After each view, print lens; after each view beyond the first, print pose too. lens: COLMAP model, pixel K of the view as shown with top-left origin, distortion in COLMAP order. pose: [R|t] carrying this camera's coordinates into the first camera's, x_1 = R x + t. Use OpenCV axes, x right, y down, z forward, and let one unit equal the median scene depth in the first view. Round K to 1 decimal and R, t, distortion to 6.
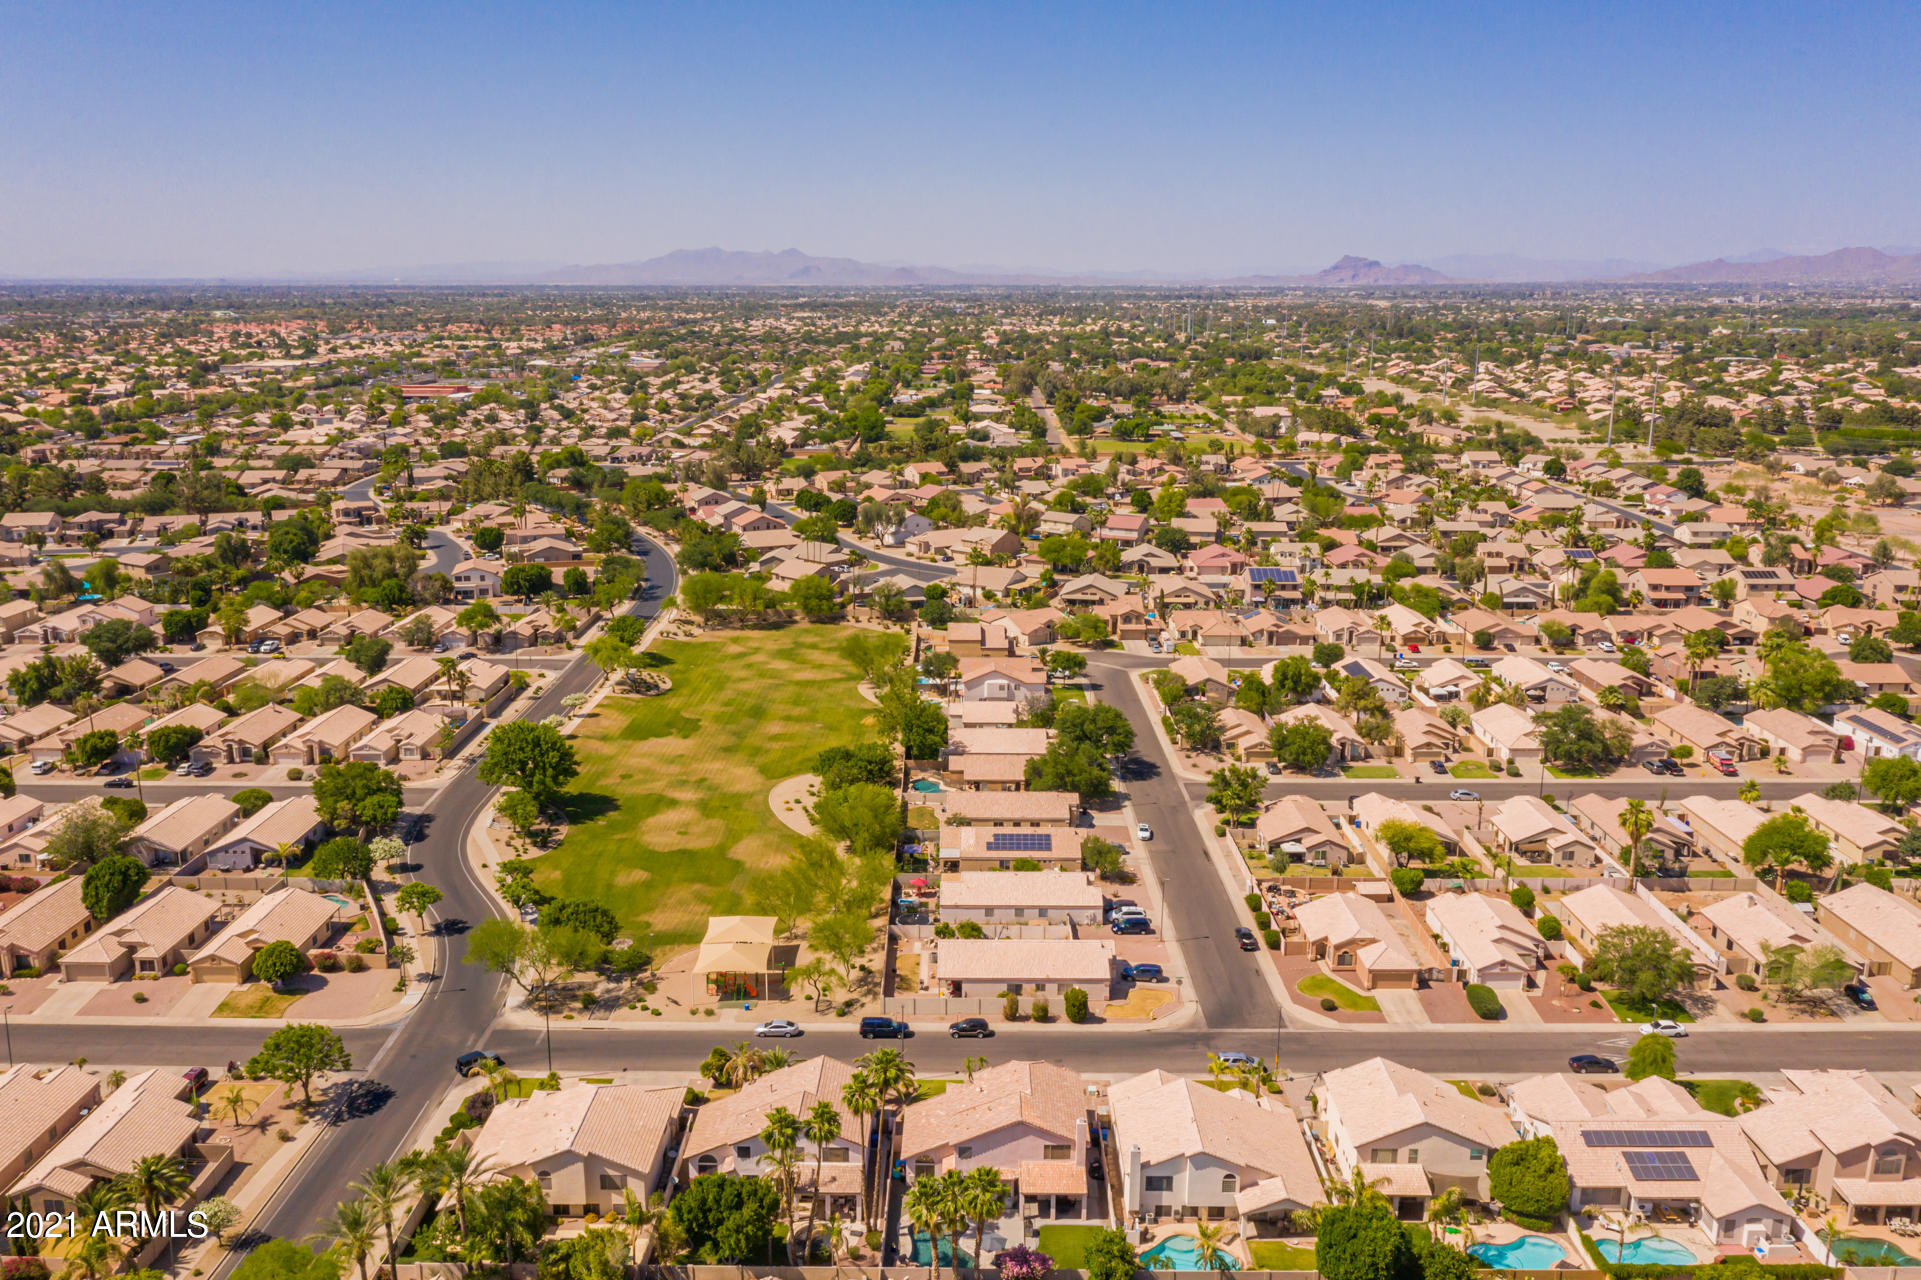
lens RADIAL K [[1513.3, 0, 960.5], [0, 1513.3, 640.0], [0, 0, 1]] dist [-0.015394, 0.000638]
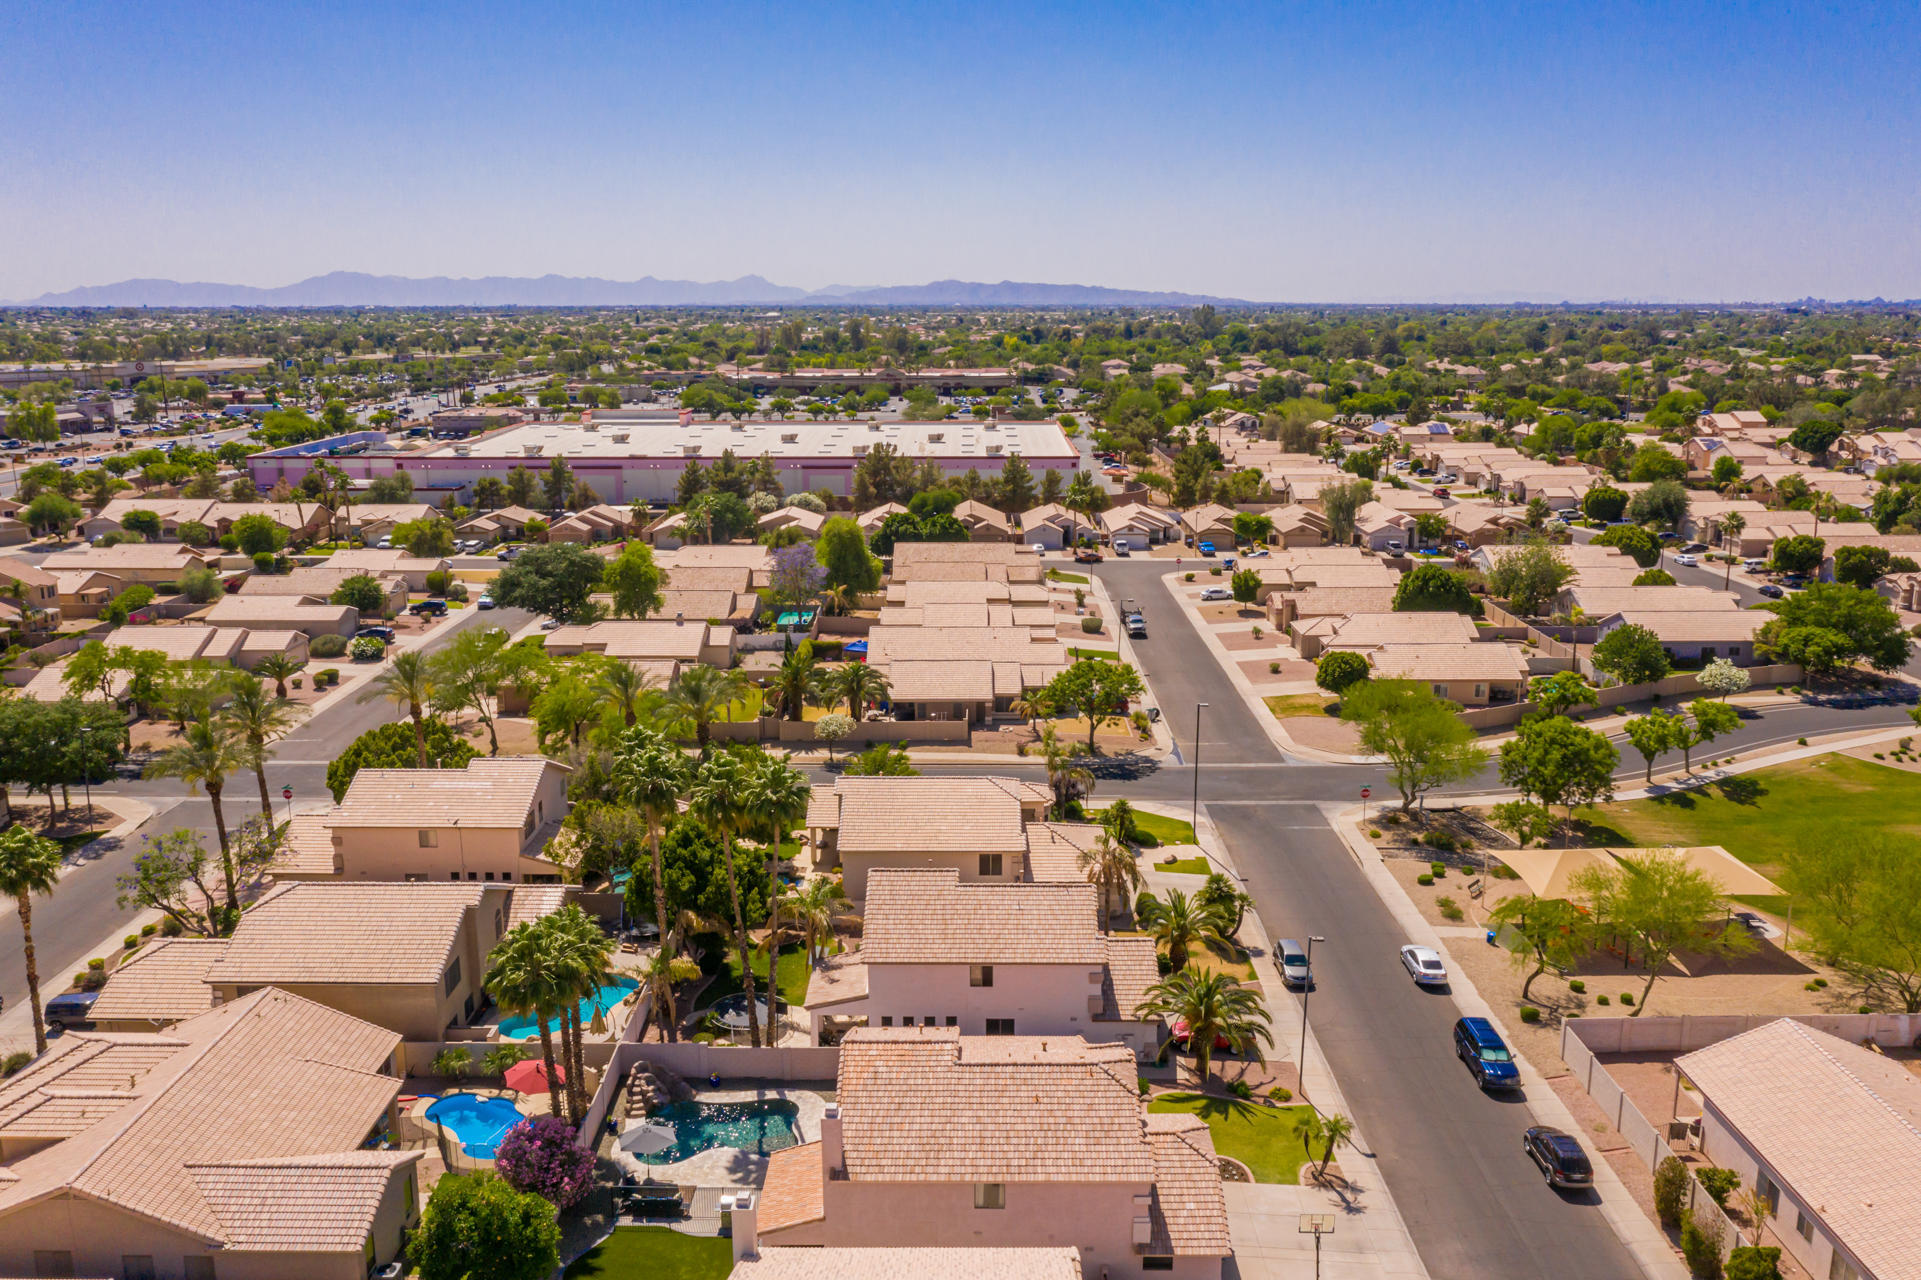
lens RADIAL K [[1513.3, 0, 960.5], [0, 1513.3, 640.0], [0, 0, 1]] dist [-0.015394, 0.000638]
pose [[0.000089, 0.212107, -0.977246, 0.336888], [-0.224058, 0.952405, 0.206695, 0.063543], [0.974576, 0.218941, 0.047609, 0.691099]]
